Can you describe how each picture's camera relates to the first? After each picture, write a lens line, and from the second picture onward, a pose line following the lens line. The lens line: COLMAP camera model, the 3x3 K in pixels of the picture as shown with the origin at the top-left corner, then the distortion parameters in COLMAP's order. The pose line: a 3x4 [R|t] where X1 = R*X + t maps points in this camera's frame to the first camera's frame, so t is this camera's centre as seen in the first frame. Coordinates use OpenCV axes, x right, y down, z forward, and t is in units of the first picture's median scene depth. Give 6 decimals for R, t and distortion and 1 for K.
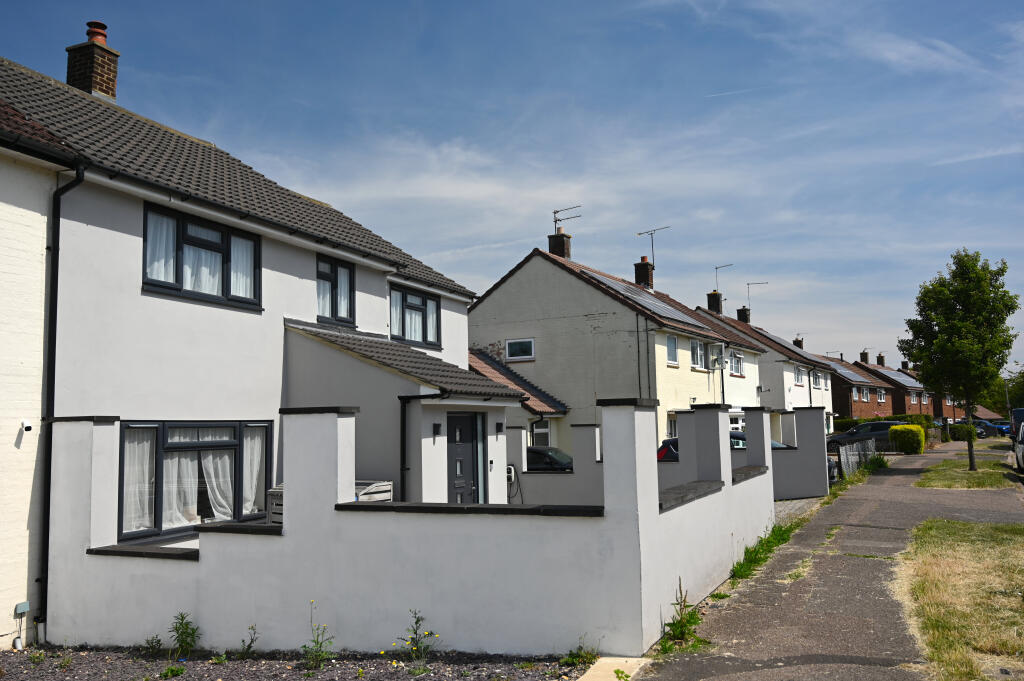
lens RADIAL K [[889.1, 0, 512.0], [0, 889.1, 340.5], [0, 0, 1]] dist [-0.005099, 0.001573]
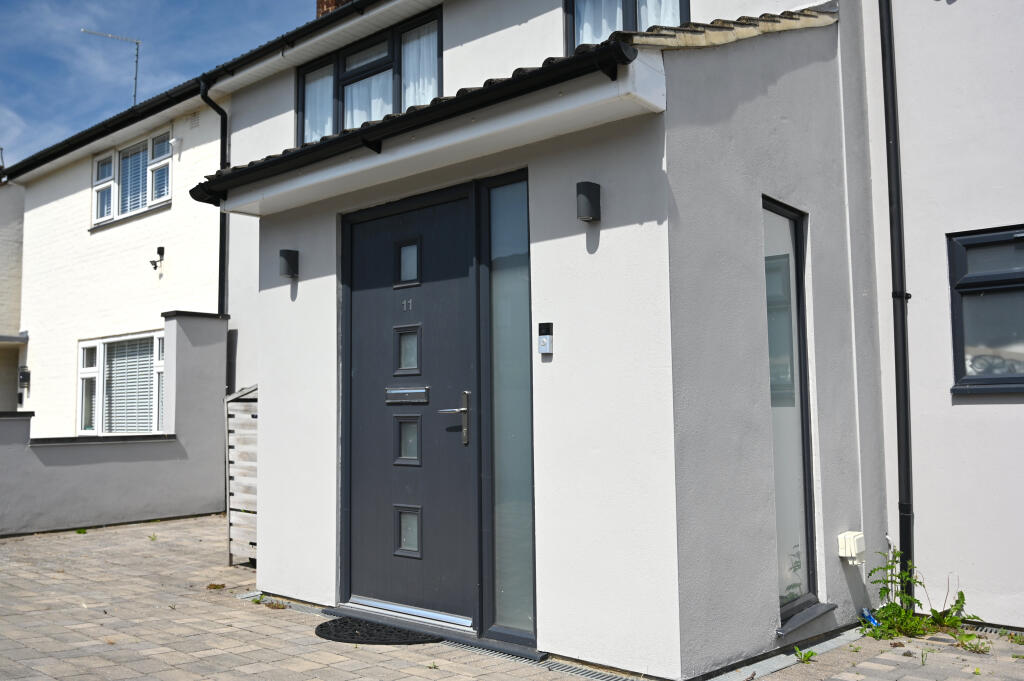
lens RADIAL K [[844.5, 0, 516.6], [0, 844.5, 342.9], [0, 0, 1]] dist [-0.006596, 0.009157]
pose [[-0.287910, -0.051384, -0.956278, 0.270163], [0.114167, 0.989597, -0.087547, 0.182651], [0.950828, -0.134382, -0.279048, 1.187647]]
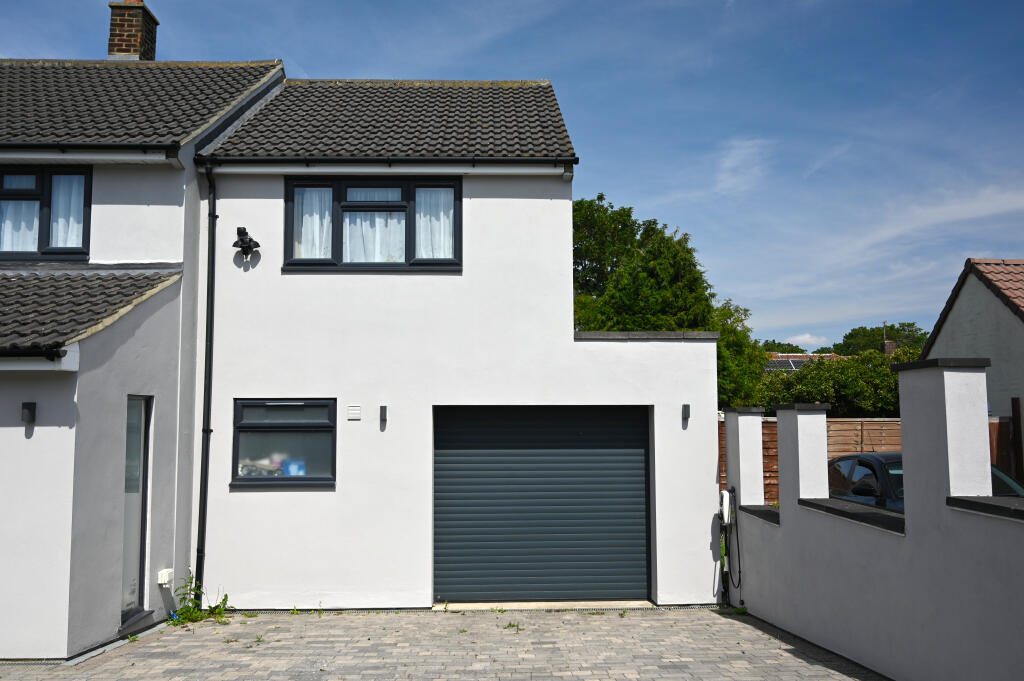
lens RADIAL K [[844.5, 0, 516.6], [0, 844.5, 342.9], [0, 0, 1]] dist [-0.006596, 0.009157]
pose [[0.411068, -0.060095, -0.909622, 0.621281], [0.086816, 0.995870, -0.026560, 0.108590], [0.907461, -0.068052, 0.414588, 1.200101]]
